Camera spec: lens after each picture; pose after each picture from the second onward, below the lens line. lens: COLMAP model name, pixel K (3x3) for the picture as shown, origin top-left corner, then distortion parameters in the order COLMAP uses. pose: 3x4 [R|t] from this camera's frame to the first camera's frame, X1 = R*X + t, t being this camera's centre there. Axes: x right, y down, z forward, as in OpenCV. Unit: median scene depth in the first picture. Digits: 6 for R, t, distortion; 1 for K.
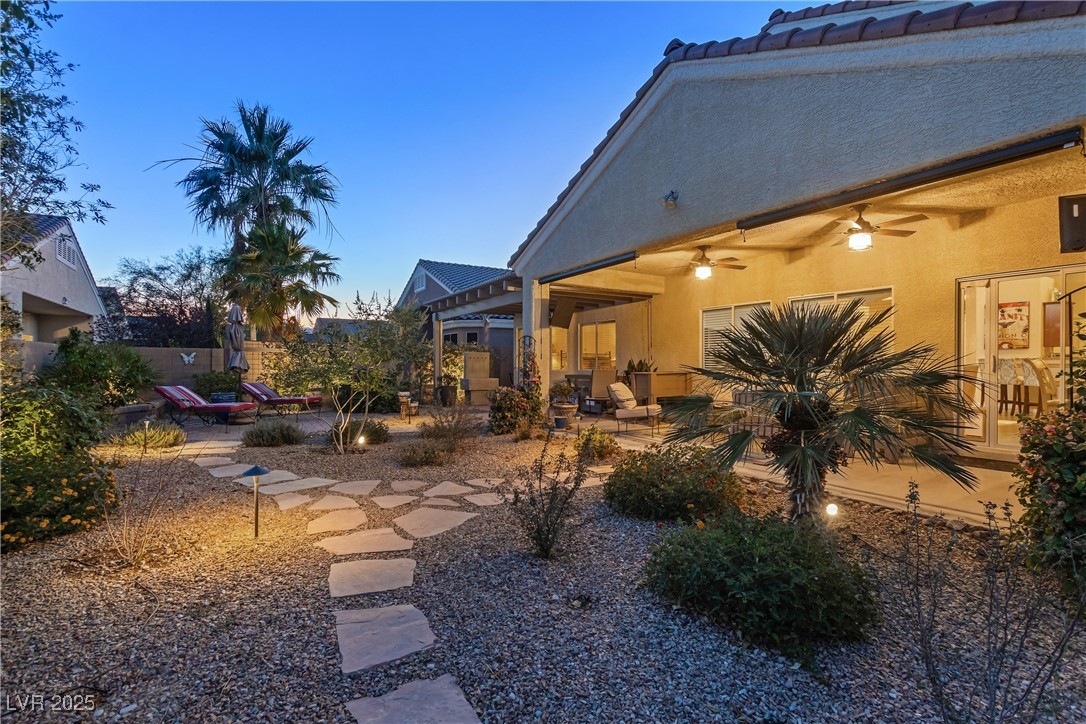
lens RADIAL K [[503.5, 0, 548.4], [0, 503.5, 364.0], [0, 0, 1]] dist [0.002151, -0.000693]
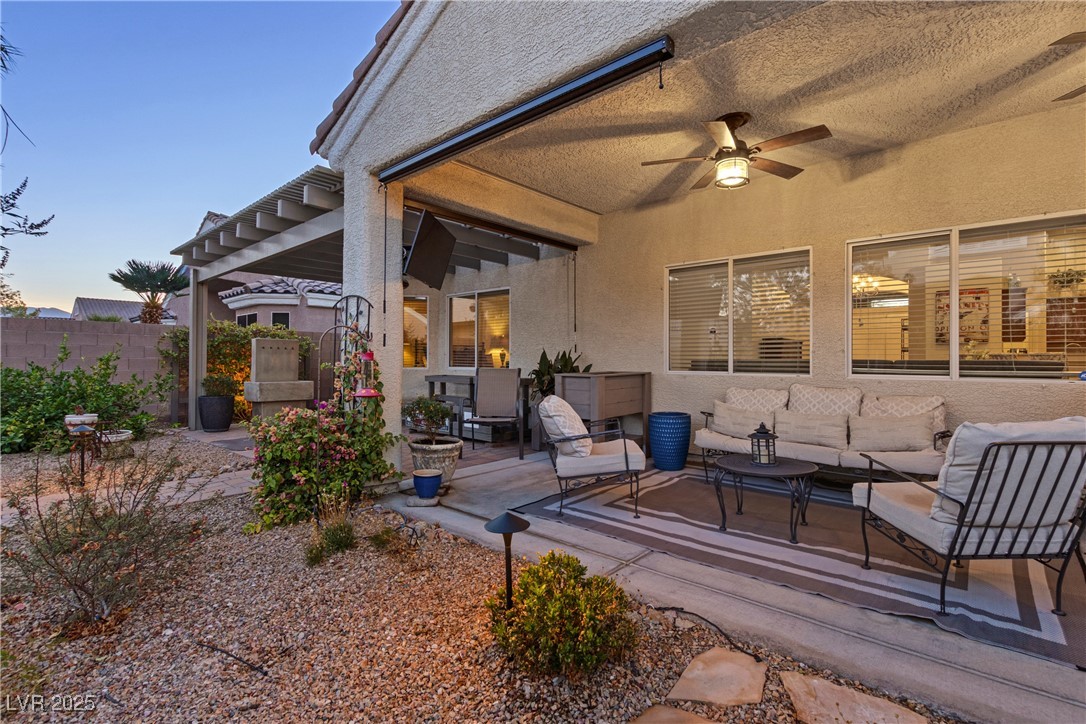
lens RADIAL K [[499.2, 0, 550.6], [0, 499.2, 358.4], [0, 0, 1]] dist [0.003256, -0.003506]
pose [[0.954846, 0.005463, 0.297050, -0.005709], [-0.004388, 0.999981, -0.004284, 0.003427], [-0.297068, 0.002787, 0.954852, 0.686228]]
